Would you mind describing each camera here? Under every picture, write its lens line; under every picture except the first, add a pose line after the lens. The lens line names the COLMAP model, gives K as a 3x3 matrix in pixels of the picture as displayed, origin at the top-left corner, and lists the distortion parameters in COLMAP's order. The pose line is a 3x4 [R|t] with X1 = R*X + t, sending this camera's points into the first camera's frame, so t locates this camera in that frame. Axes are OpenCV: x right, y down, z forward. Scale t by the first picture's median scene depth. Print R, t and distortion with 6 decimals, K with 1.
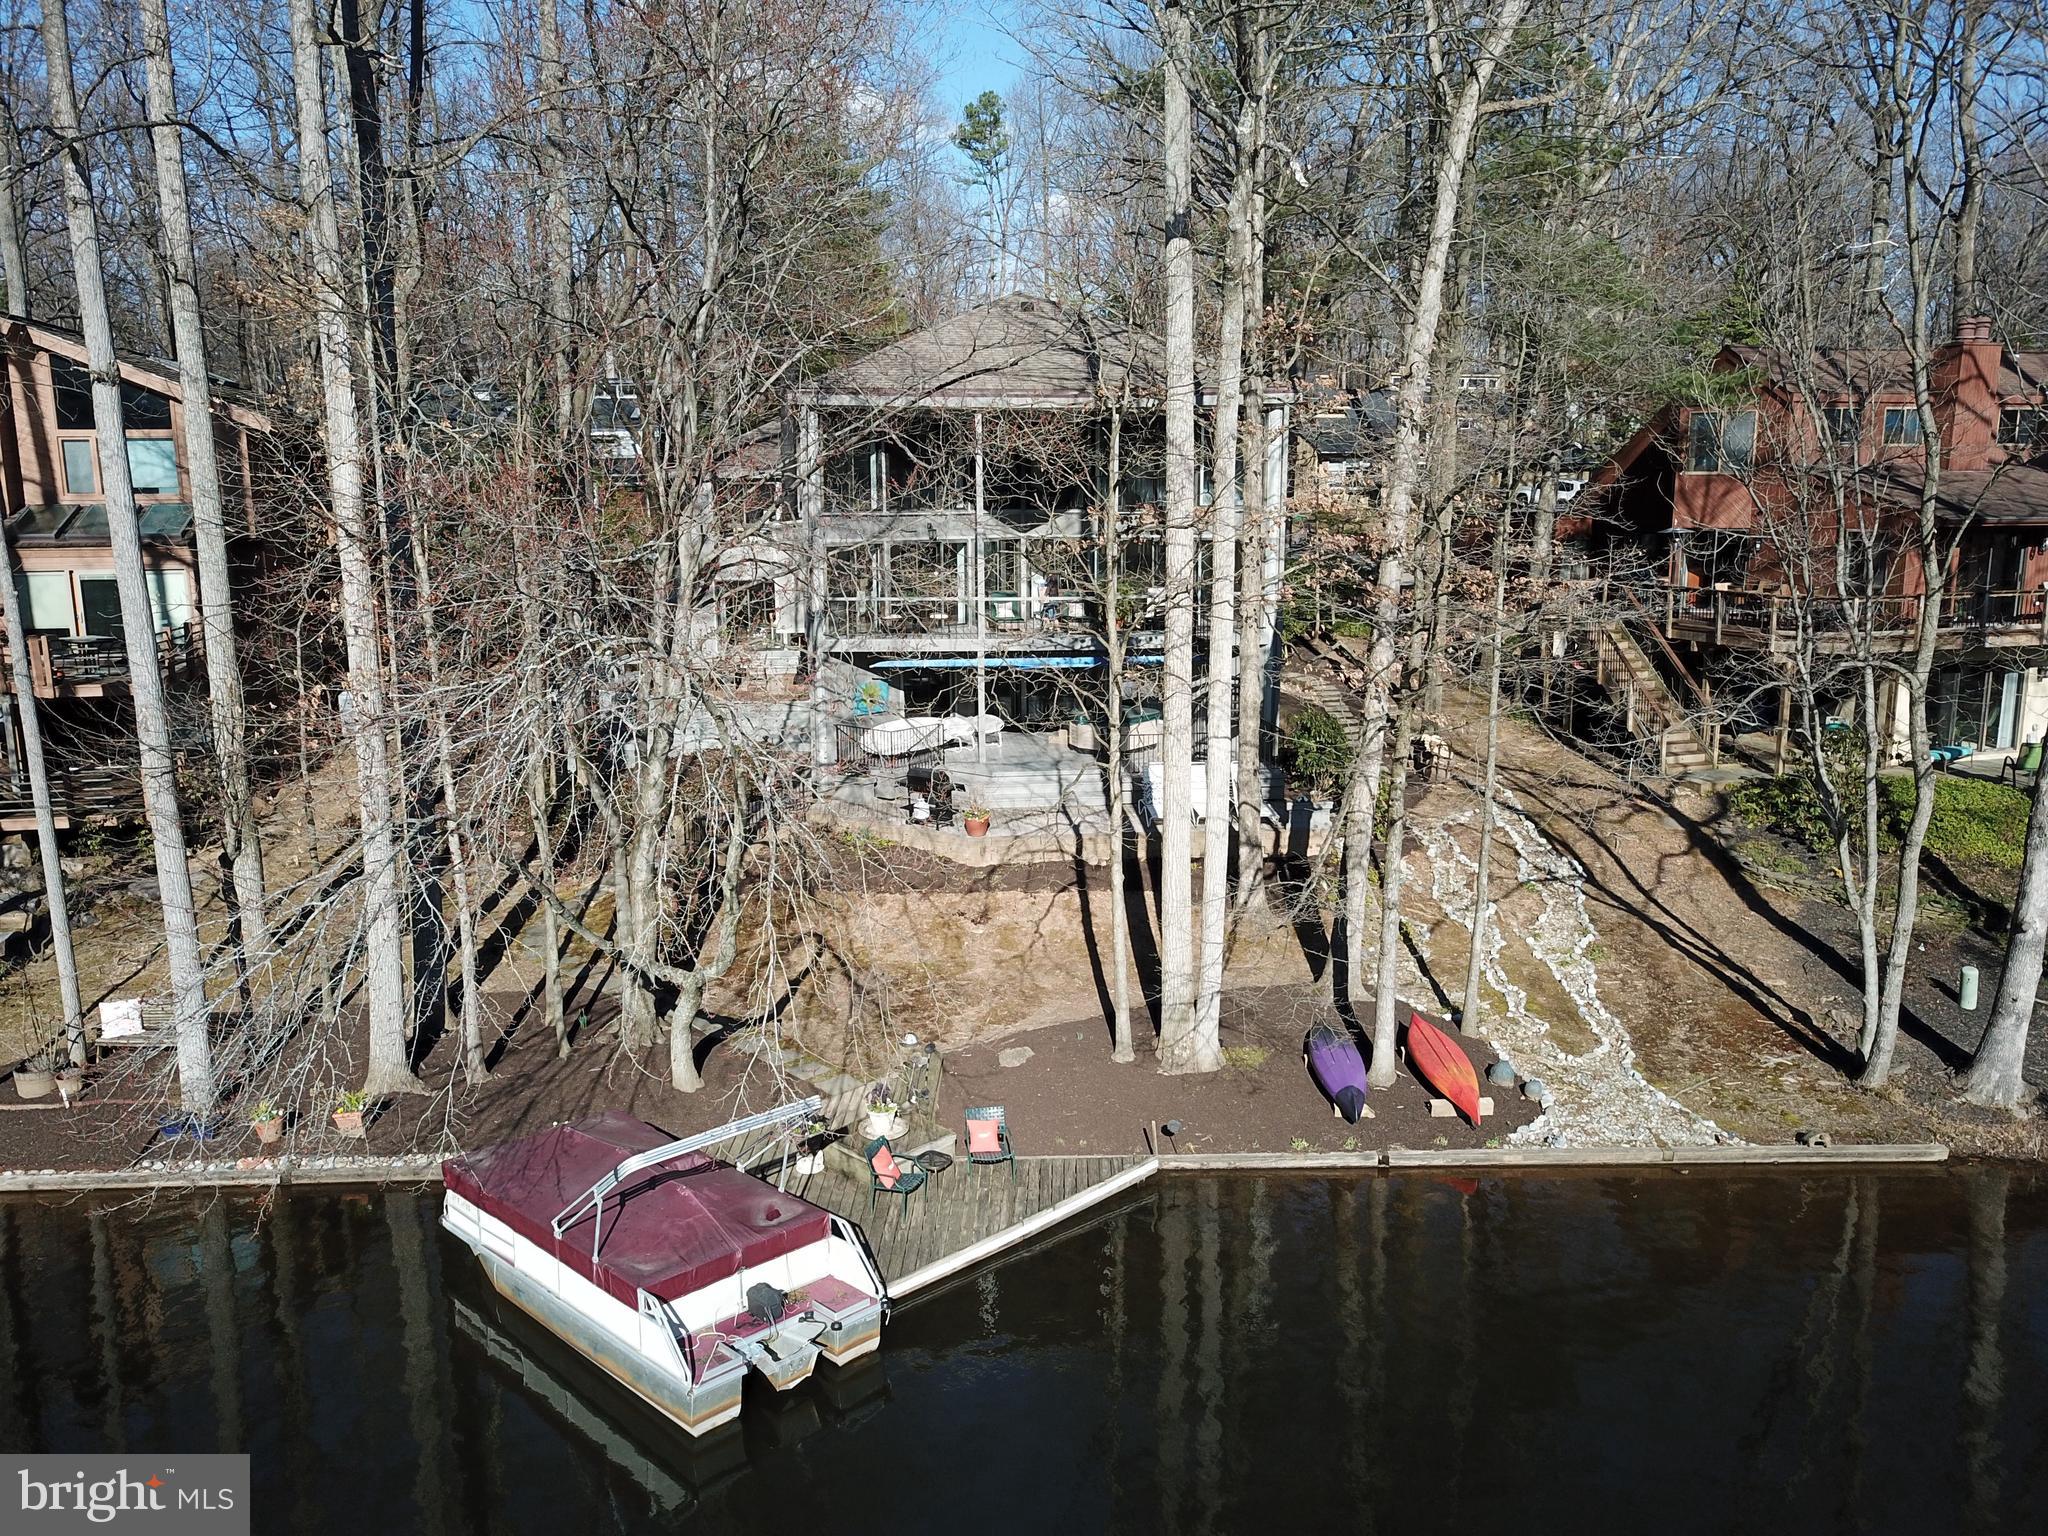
lens RADIAL K [[1569.4, 0, 1024.0], [0, 1569.4, 768.0], [0, 0, 1]] dist [0.004867, 0.004687]
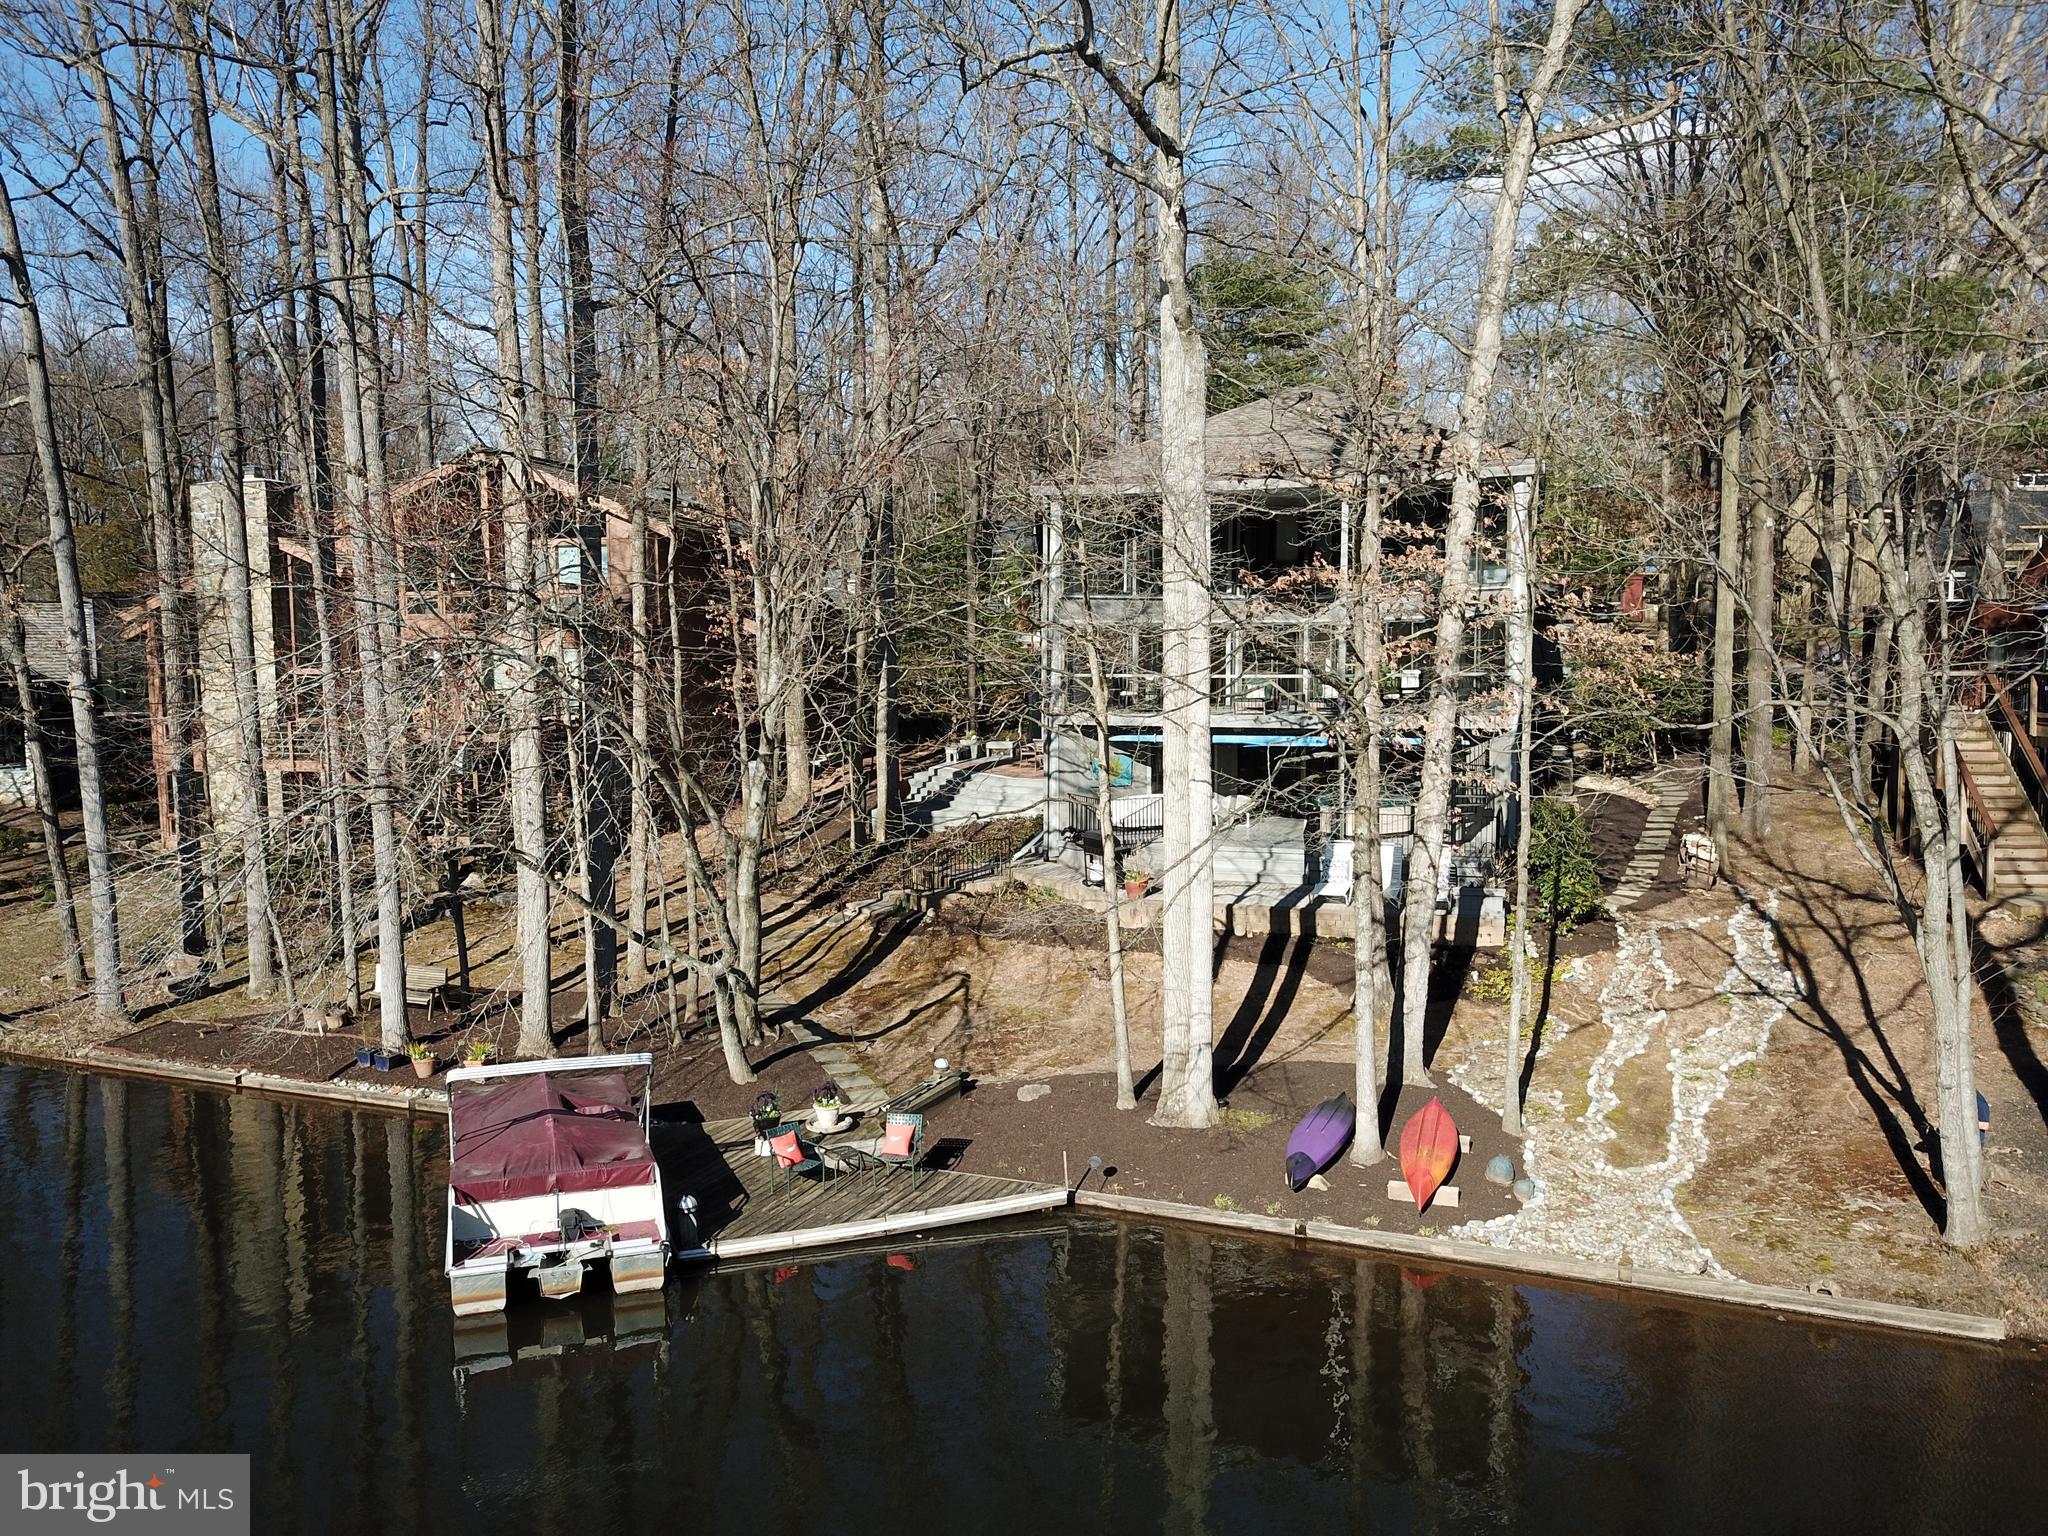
lens RADIAL K [[1563.3, 0, 992.4], [0, 1563.3, 762.8], [0, 0, 1]] dist [0.004810, 0.003734]
pose [[0.910010, 0.033178, -0.413257, 0.366108], [-0.069268, 0.994949, -0.072652, 0.043328], [0.408759, 0.094740, 0.907711, 0.038298]]
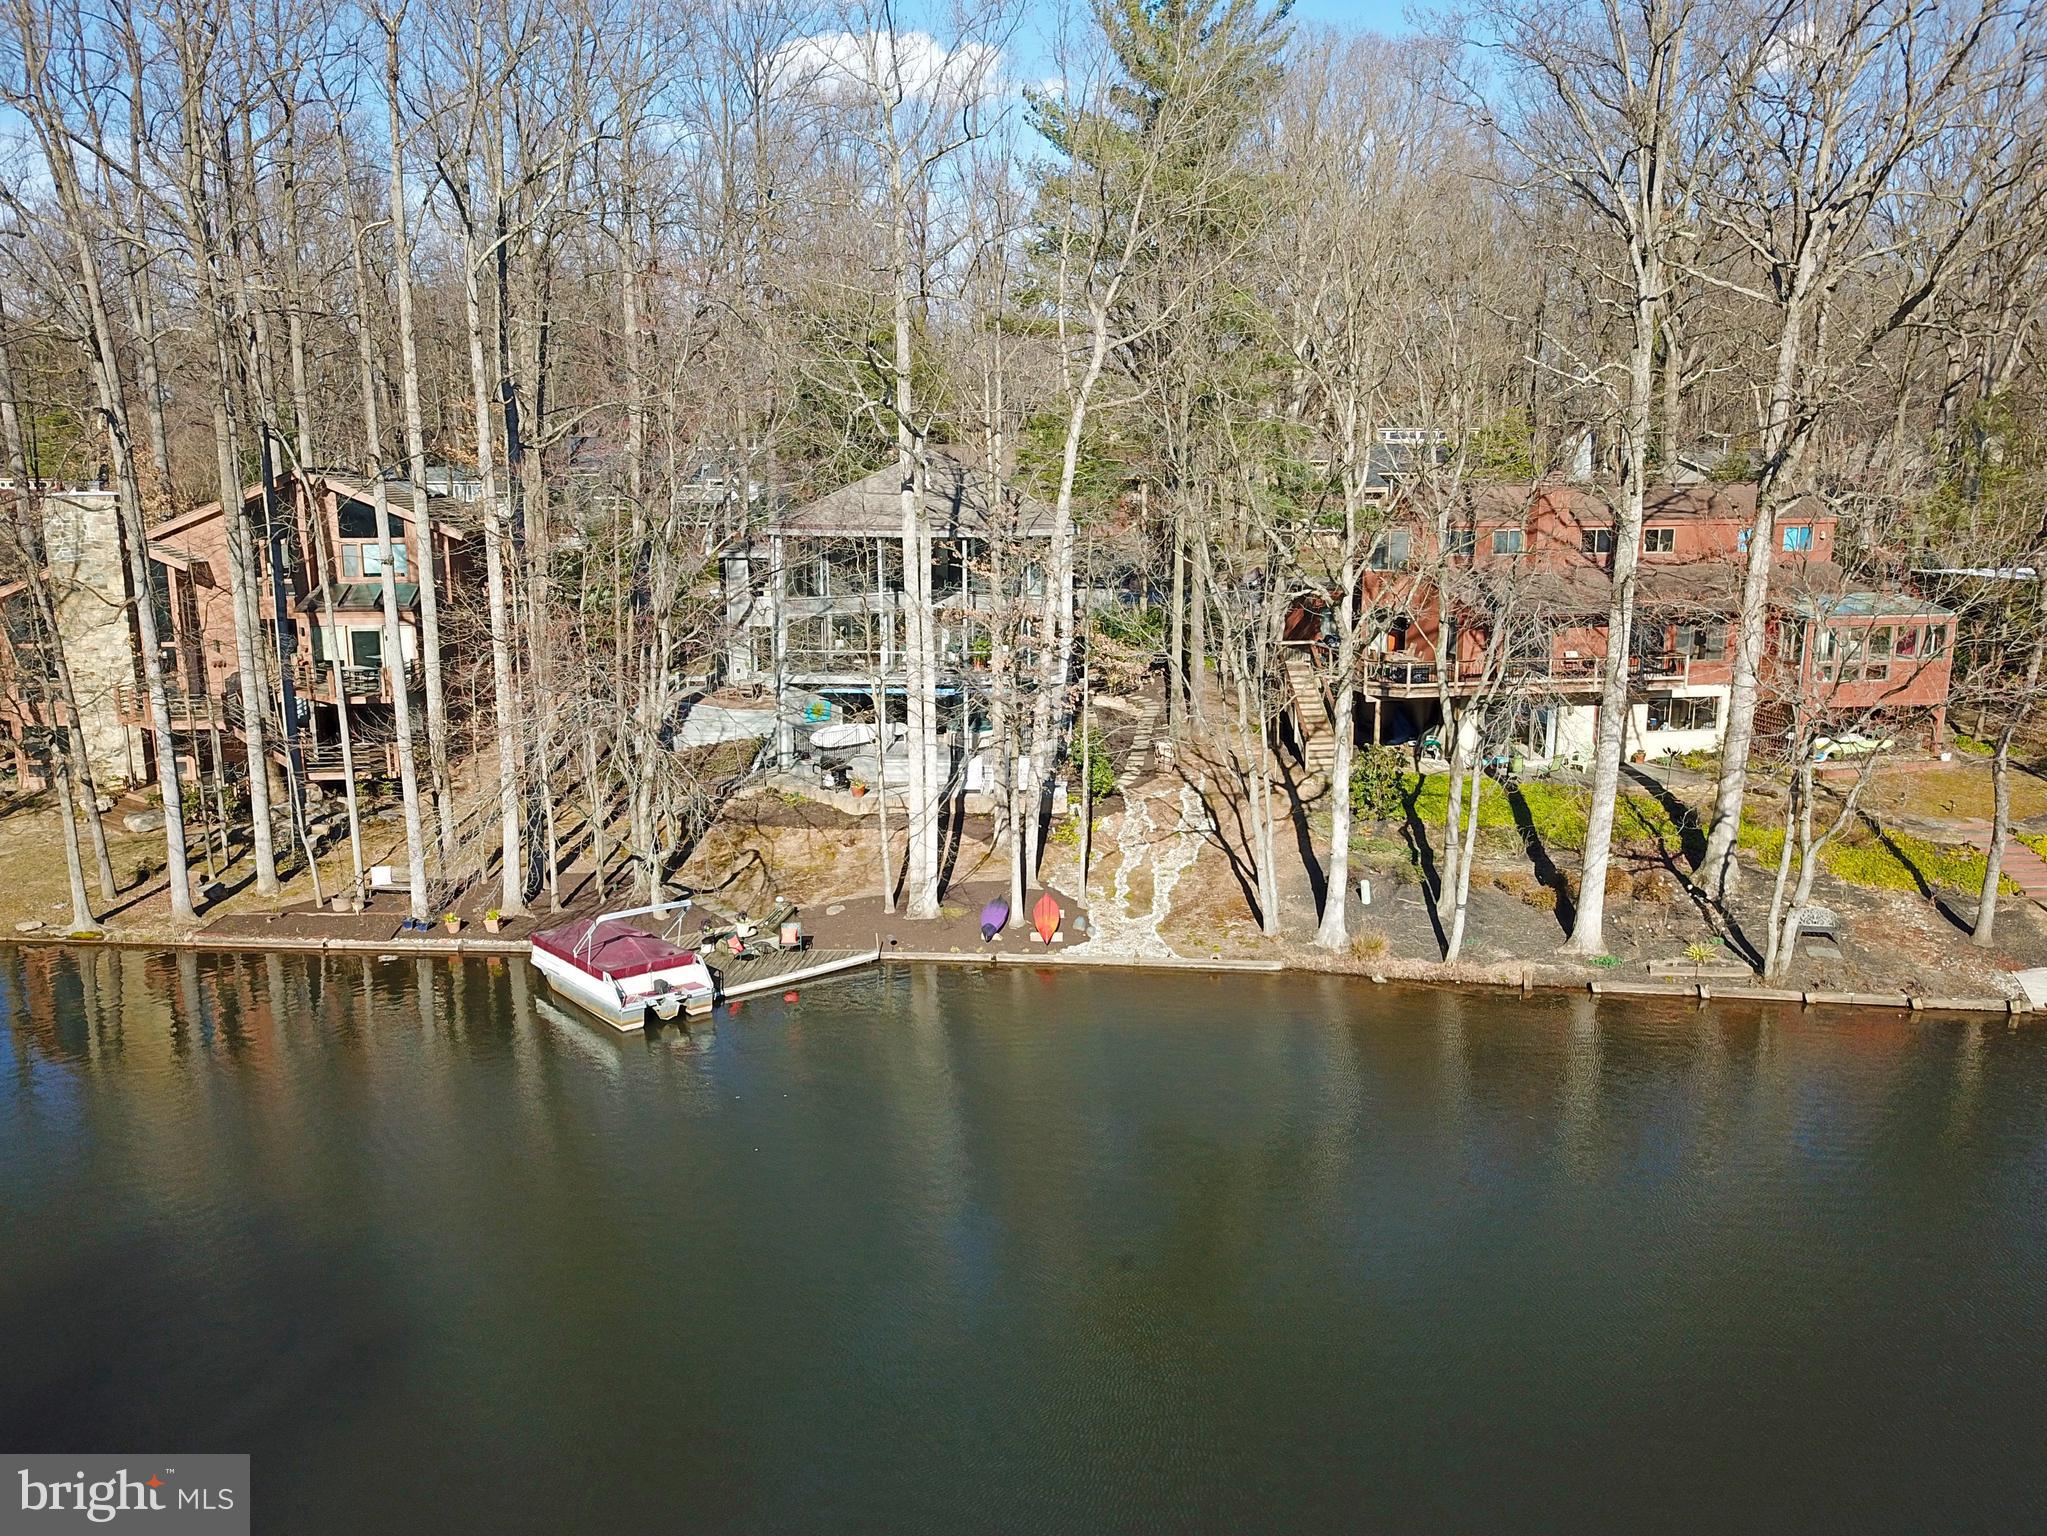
lens RADIAL K [[1531.6, 0, 1023.5], [0, 1531.6, 768.0], [0, 0, 1]] dist [-0.004135, -0.002432]
pose [[0.995471, 0.023124, -0.092212, 0.366345], [-0.022645, 0.999724, 0.006242, -0.002726], [0.092331, -0.004125, 0.995720, -0.767199]]
